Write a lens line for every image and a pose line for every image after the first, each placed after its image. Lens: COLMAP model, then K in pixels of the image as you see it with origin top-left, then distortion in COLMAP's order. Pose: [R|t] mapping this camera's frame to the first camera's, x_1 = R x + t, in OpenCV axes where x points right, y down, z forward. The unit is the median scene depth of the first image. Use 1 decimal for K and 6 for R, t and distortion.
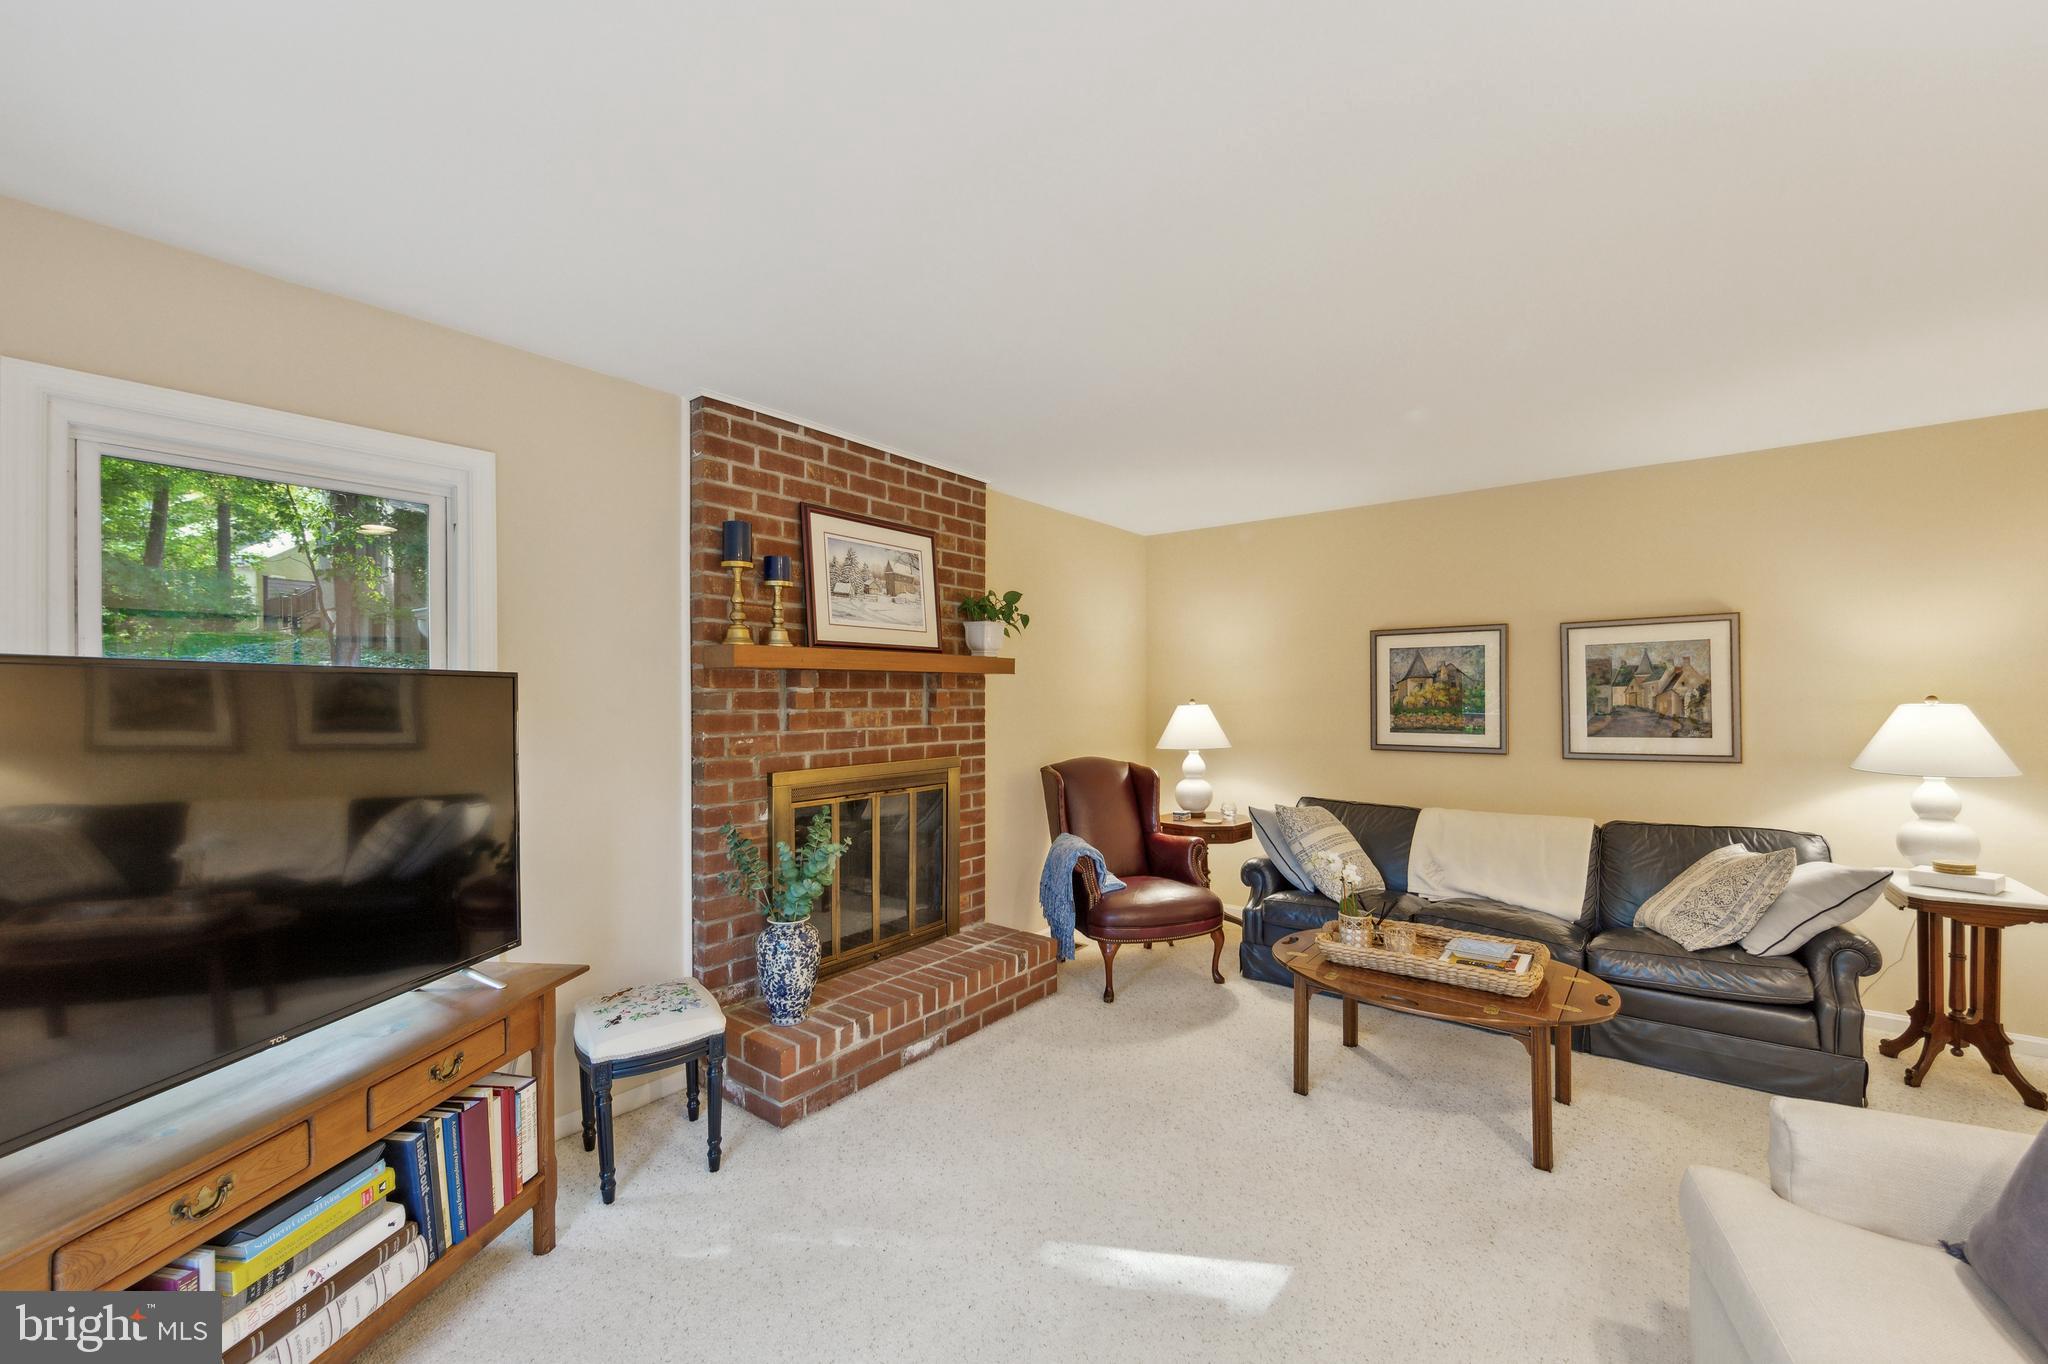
lens RADIAL K [[817.3, 0, 1025.1], [0, 817.3, 688.9], [0, 0, 1]] dist [-0.003354, -0.000442]
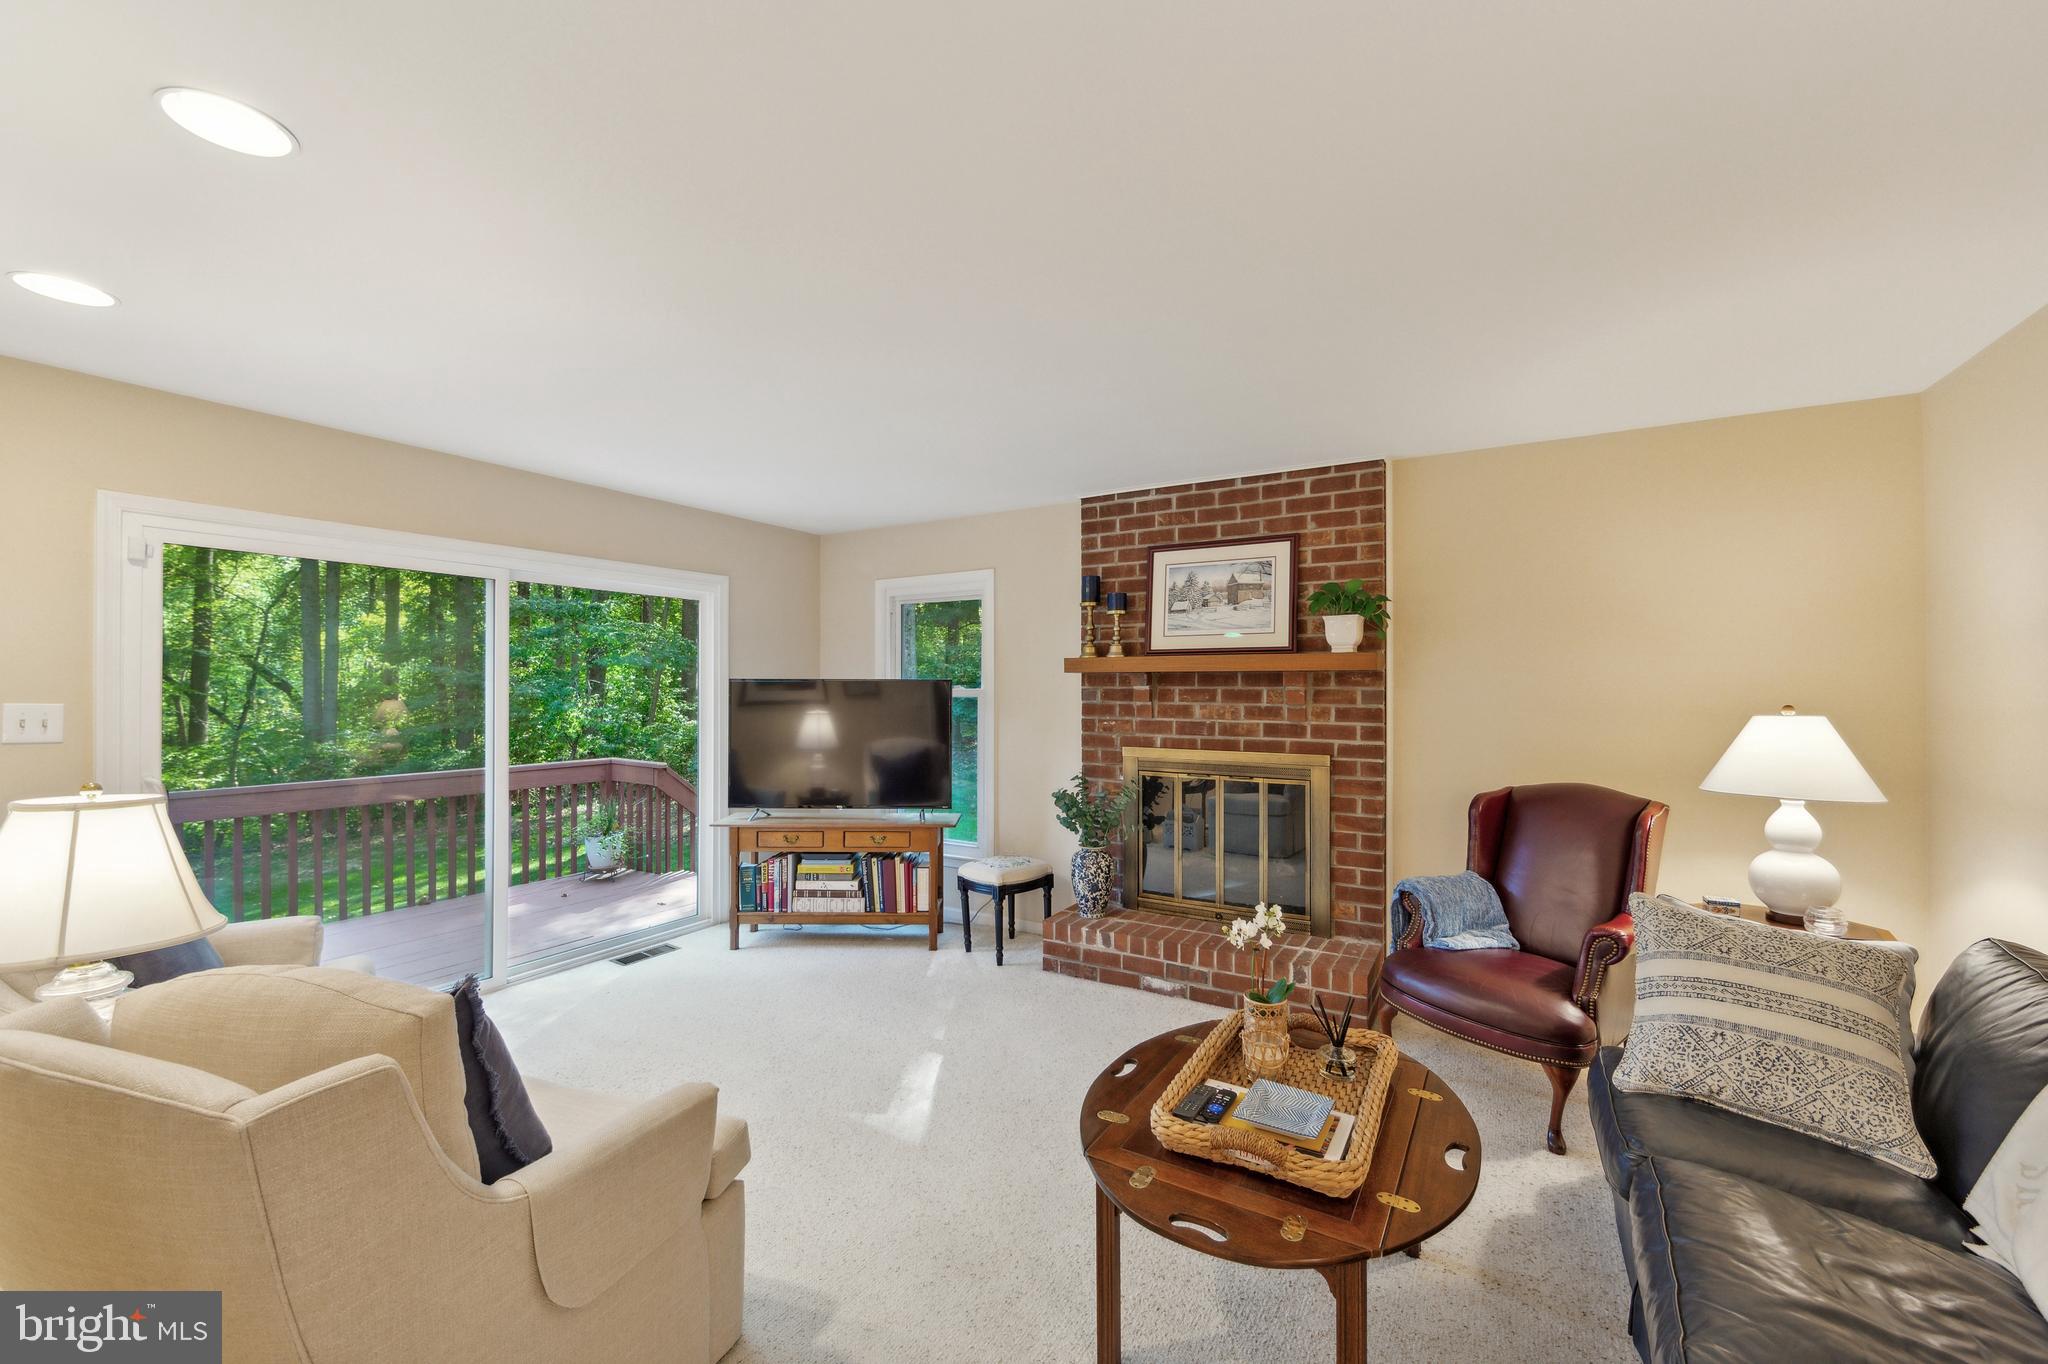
lens RADIAL K [[820.8, 0, 1030.0], [0, 820.8, 666.6], [0, 0, 1]] dist [-0.000656, -0.000041]
pose [[0.124125, -0.018797, -0.992089, 0.992599], [0.004421, 0.999821, -0.018391, -0.008526], [0.992257, -0.002104, 0.124186, 0.616638]]
